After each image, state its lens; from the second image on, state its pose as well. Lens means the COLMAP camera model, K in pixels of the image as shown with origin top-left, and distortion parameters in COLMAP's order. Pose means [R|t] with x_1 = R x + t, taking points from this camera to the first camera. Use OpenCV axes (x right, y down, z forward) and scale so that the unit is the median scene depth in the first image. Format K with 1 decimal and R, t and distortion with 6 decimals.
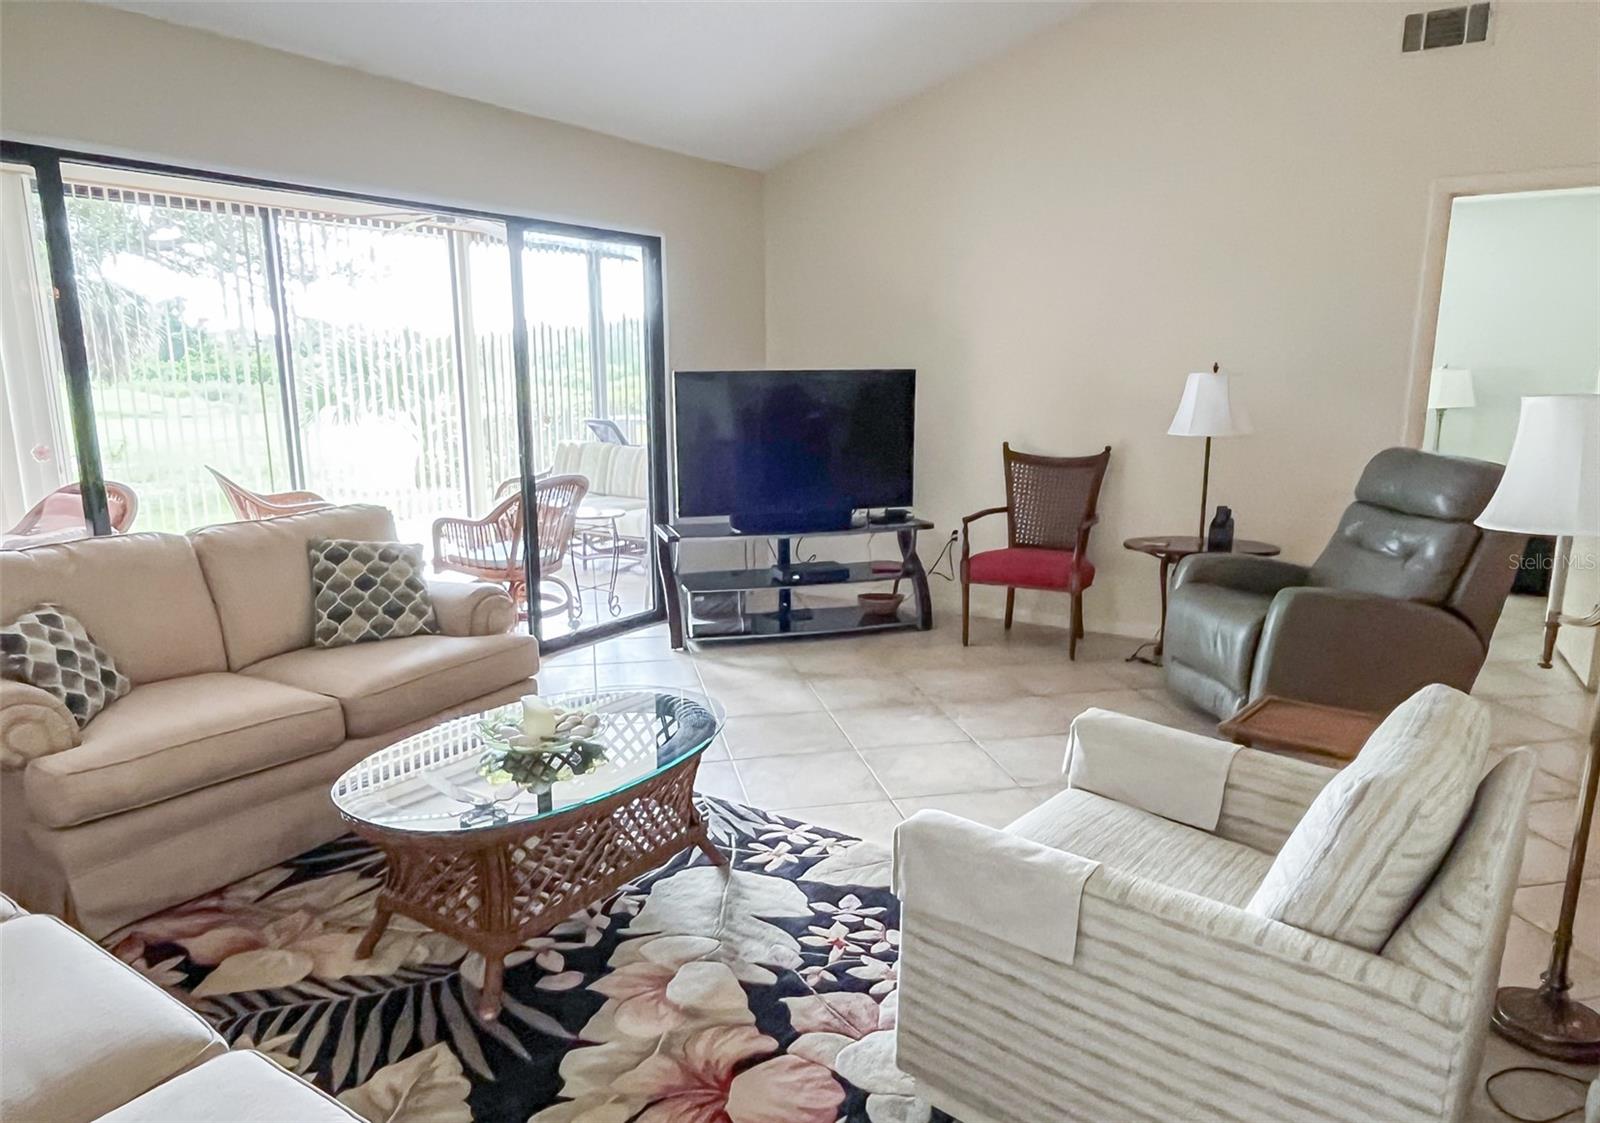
lens RADIAL K [[1045.0, 0, 805.7], [0, 1045.0, 586.2], [0, 0, 1]] dist [-0.002753, -0.001911]
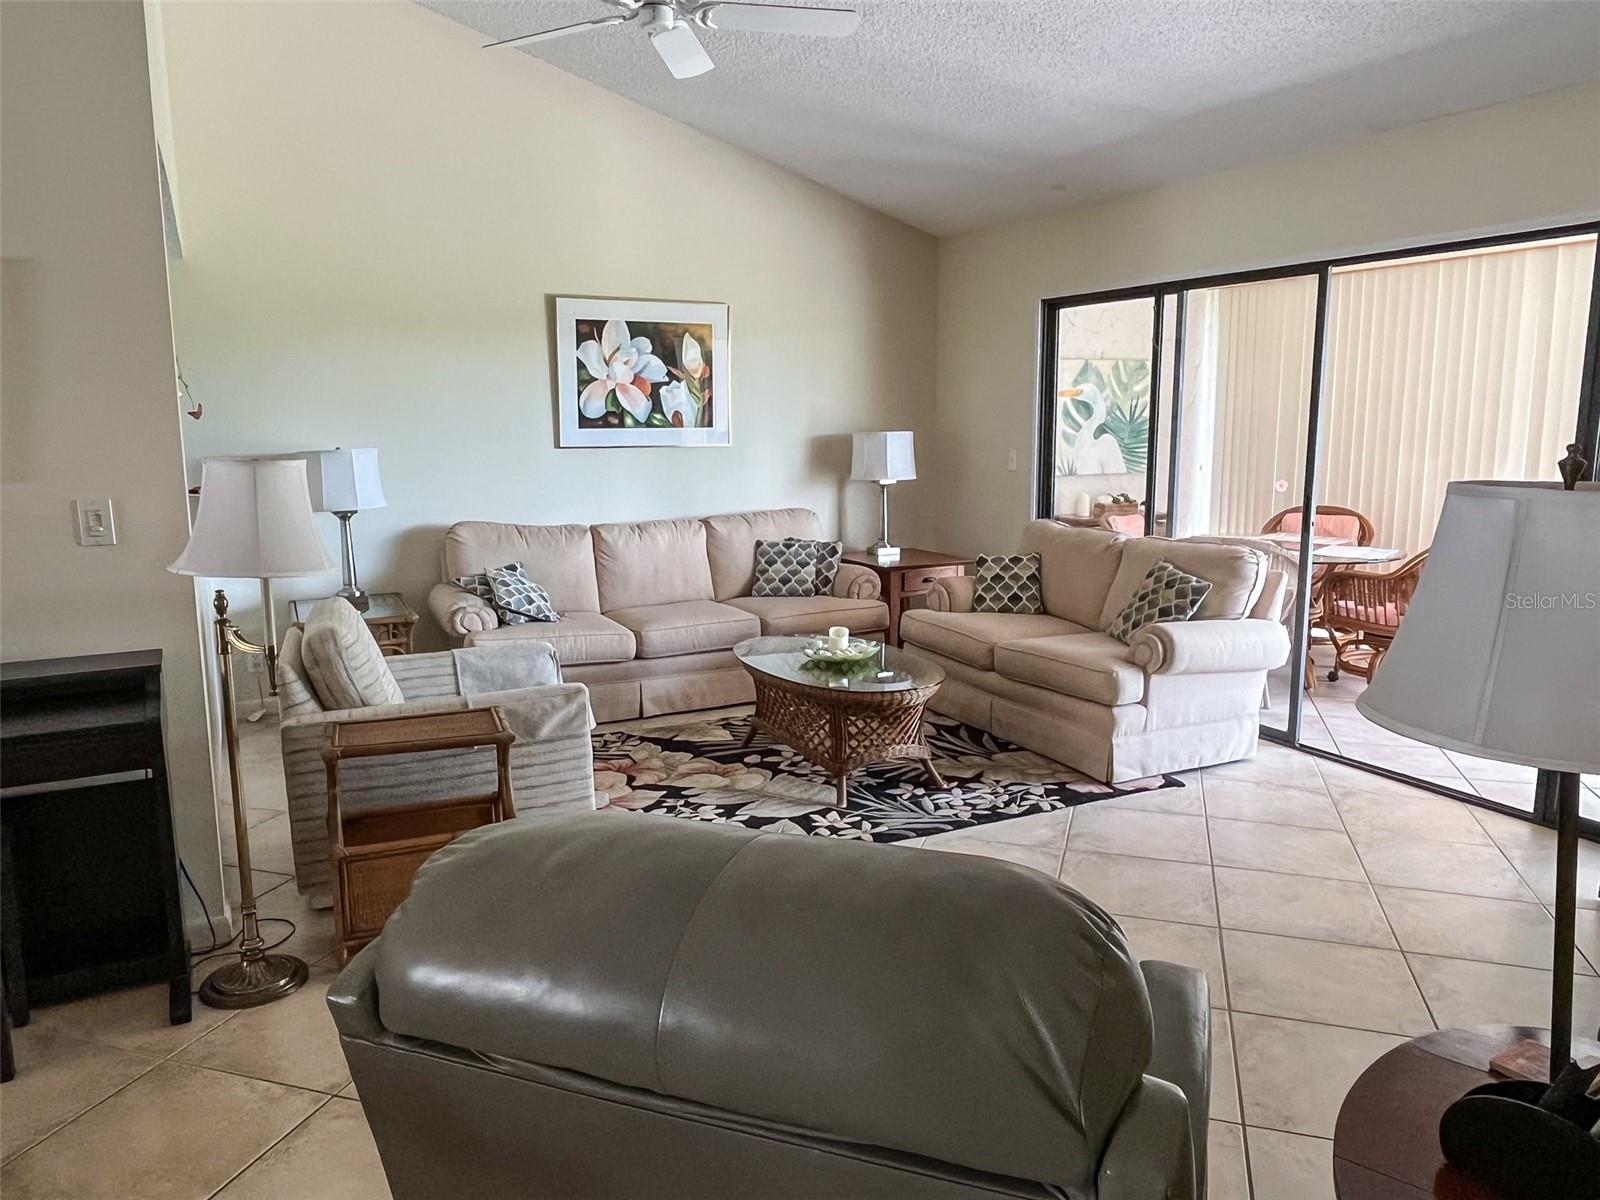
lens RADIAL K [[1097.6, 0, 804.2], [0, 1097.6, 590.6], [0, 0, 1]] dist [-0.003029, -0.000445]
pose [[-0.487554, 0.138078, -0.862105, 1.121475], [-0.180301, 0.950209, 0.254156, -0.339172], [0.854273, 0.279353, -0.438382, 1.546665]]
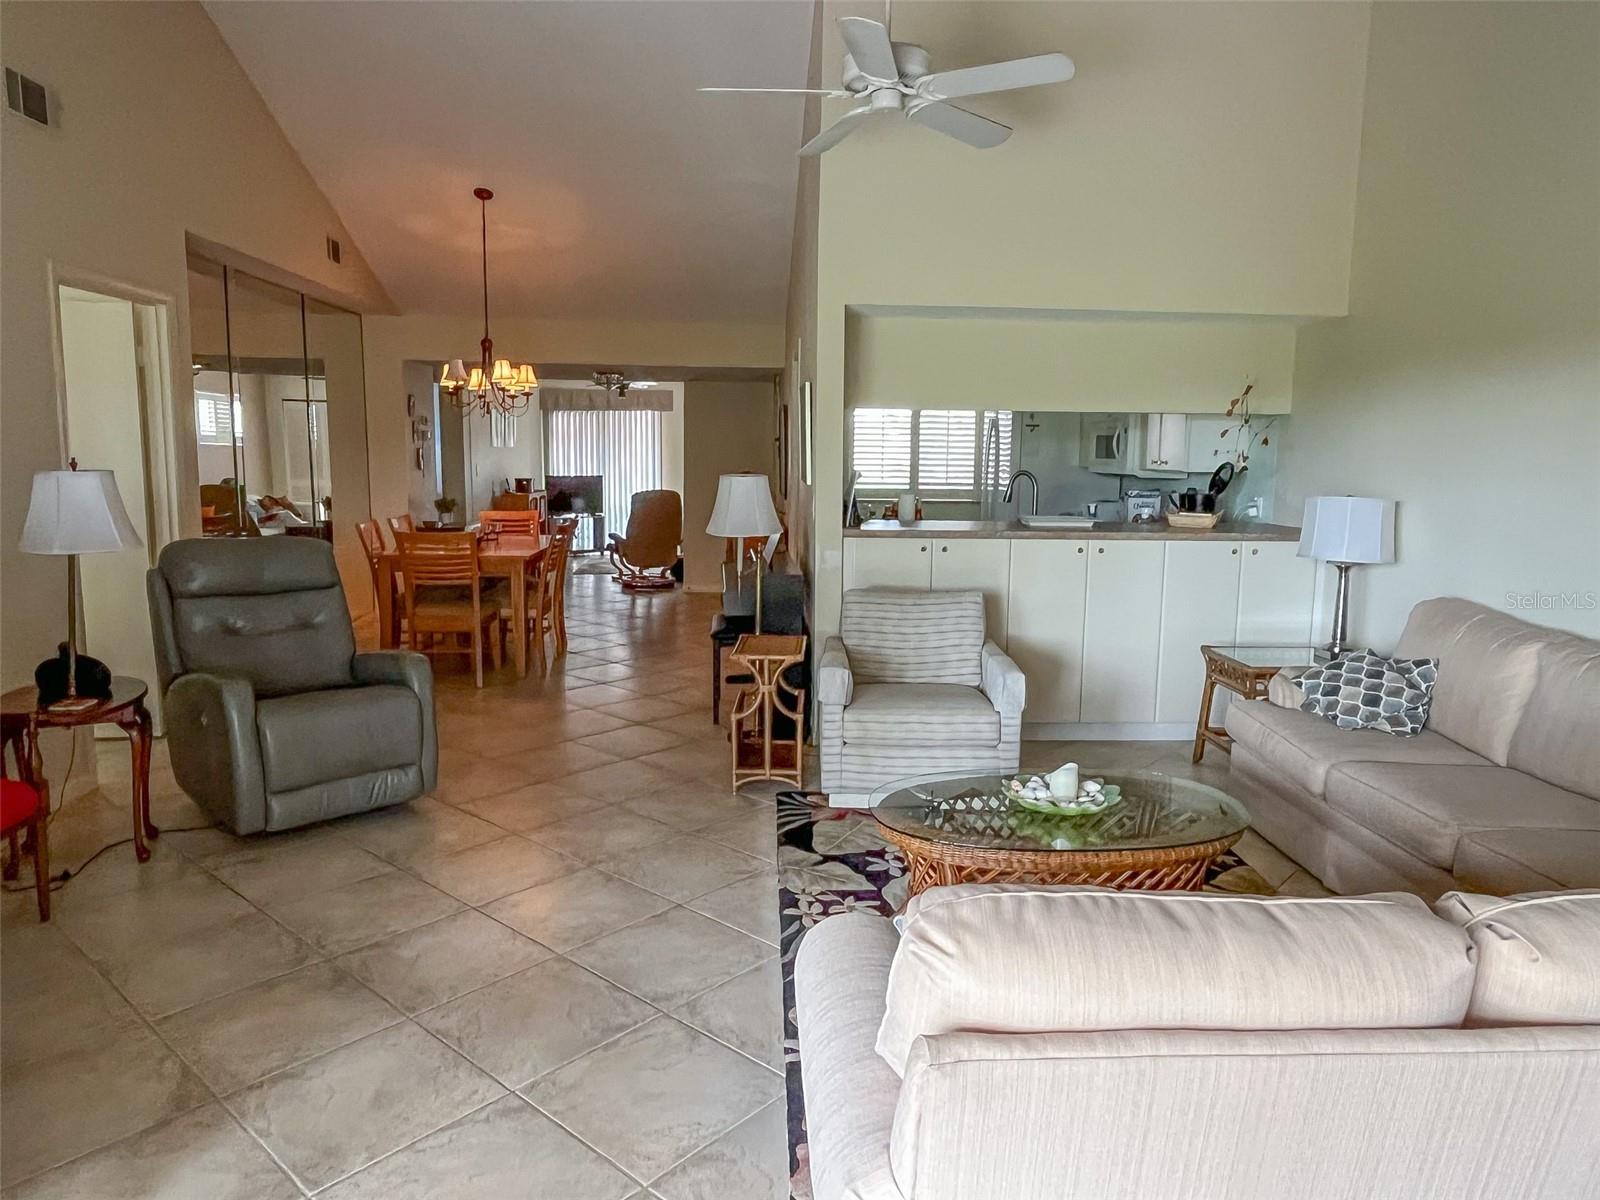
lens RADIAL K [[1034.2, 0, 802.4], [0, 1034.2, 584.2], [0, 0, 1]] dist [-0.004204, -0.001416]
pose [[-0.587186, -0.108537, 0.802142, -0.893144], [0.157787, 0.956612, 0.244943, -0.371220], [-0.793924, 0.270395, -0.544584, 1.640997]]
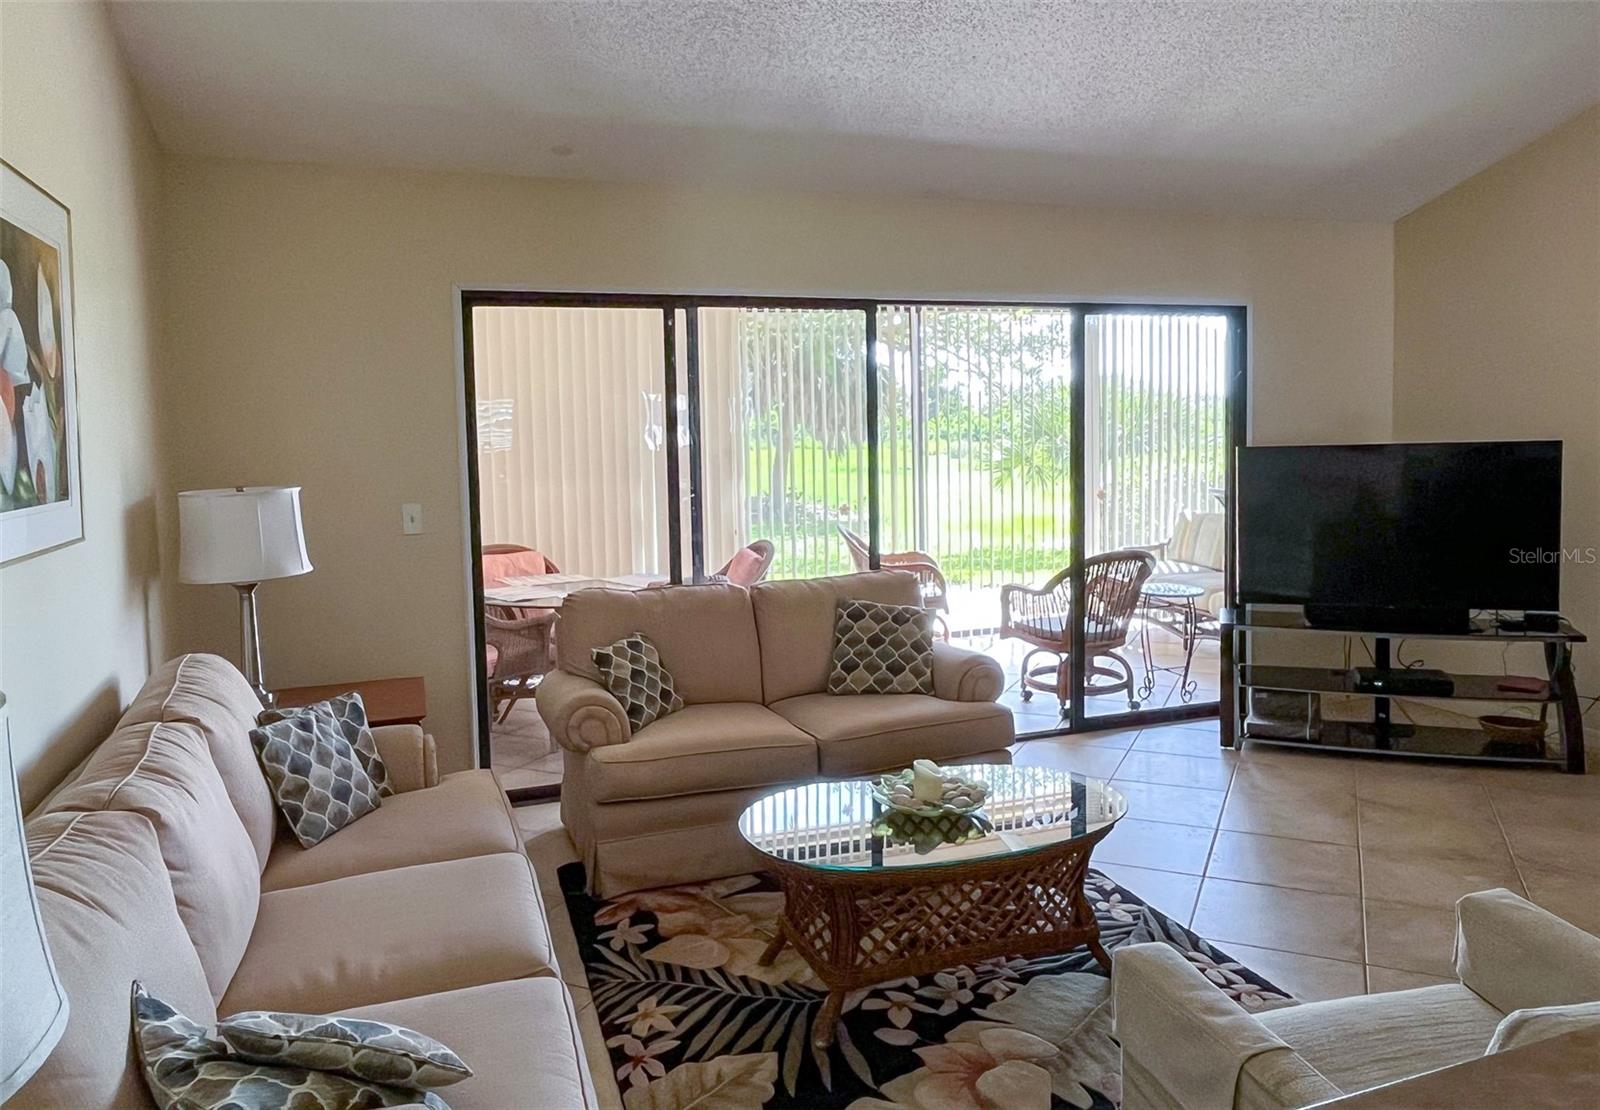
lens RADIAL K [[1117.2, 0, 811.1], [0, 1117.2, 504.3], [0, 0, 1]] dist [-0.001391, -0.000956]
pose [[0.798141, 0.023610, -0.602008, 0.307473], [-0.104029, 0.989624, -0.099110, -0.028203], [0.593422, 0.141730, 0.792315, -0.018987]]
